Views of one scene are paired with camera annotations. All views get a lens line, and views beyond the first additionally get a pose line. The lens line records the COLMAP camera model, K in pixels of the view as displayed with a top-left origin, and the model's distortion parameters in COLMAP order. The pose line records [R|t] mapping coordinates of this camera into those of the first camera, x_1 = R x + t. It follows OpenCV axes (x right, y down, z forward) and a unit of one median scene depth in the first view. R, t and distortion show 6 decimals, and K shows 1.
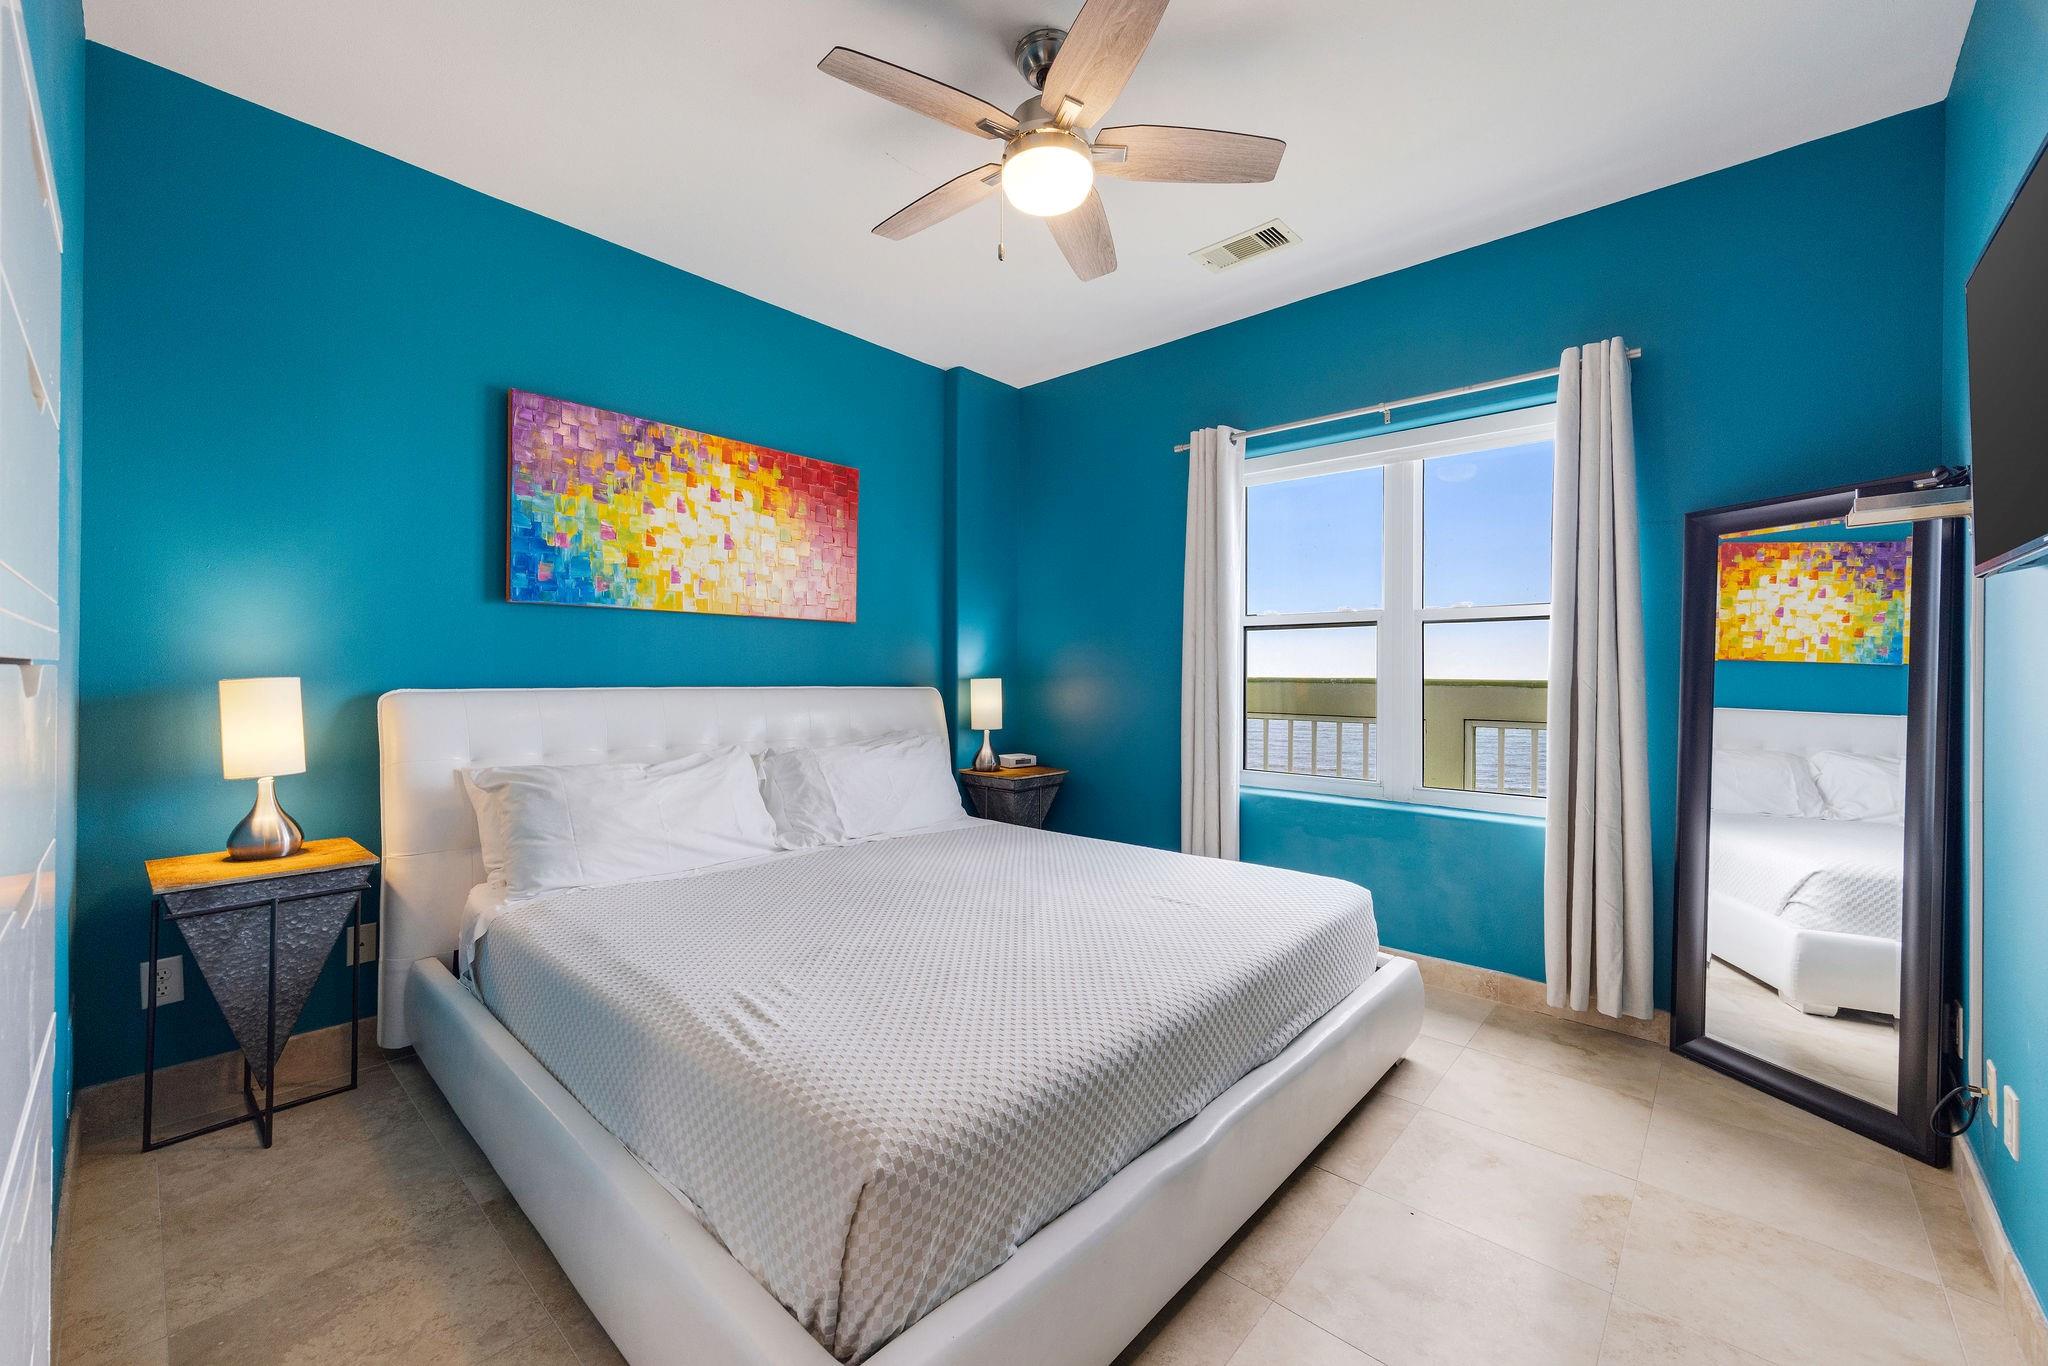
lens RADIAL K [[802.0, 0, 1021.6], [0, 802.0, 675.1], [0, 0, 1]] dist [0.010057, -0.000114]
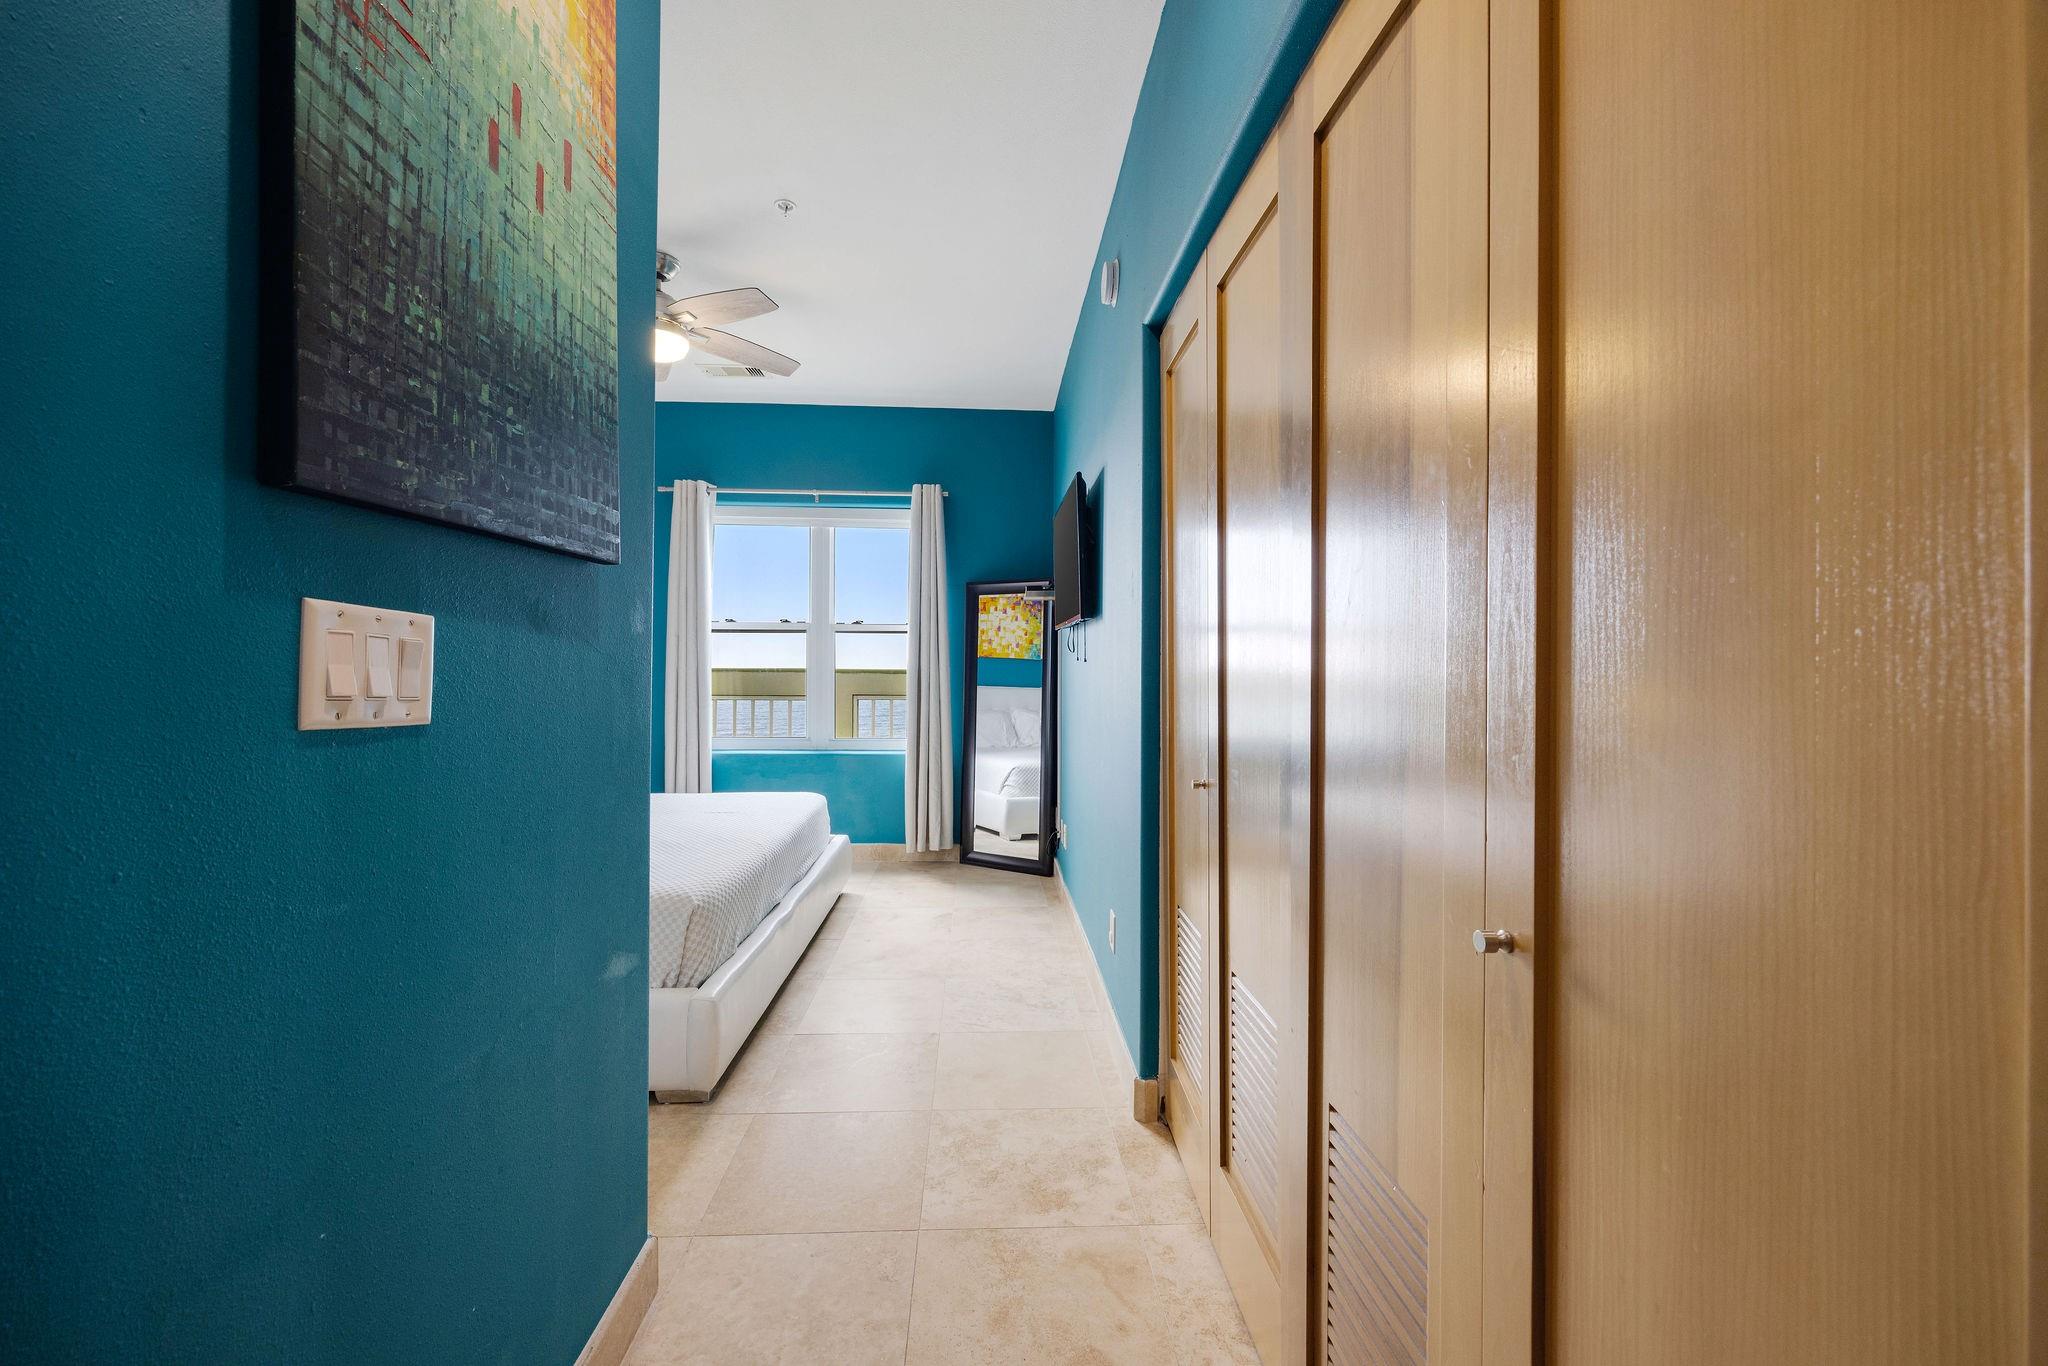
lens RADIAL K [[825.9, 0, 1015.3], [0, 825.9, 673.2], [0, 0, 1]] dist [-0.001689, -0.000171]
pose [[0.712364, -0.006999, 0.701776, -0.614584], [-0.000701, 0.999943, 0.010684, -0.006905], [-0.701810, -0.008102, 0.712318, -0.624051]]
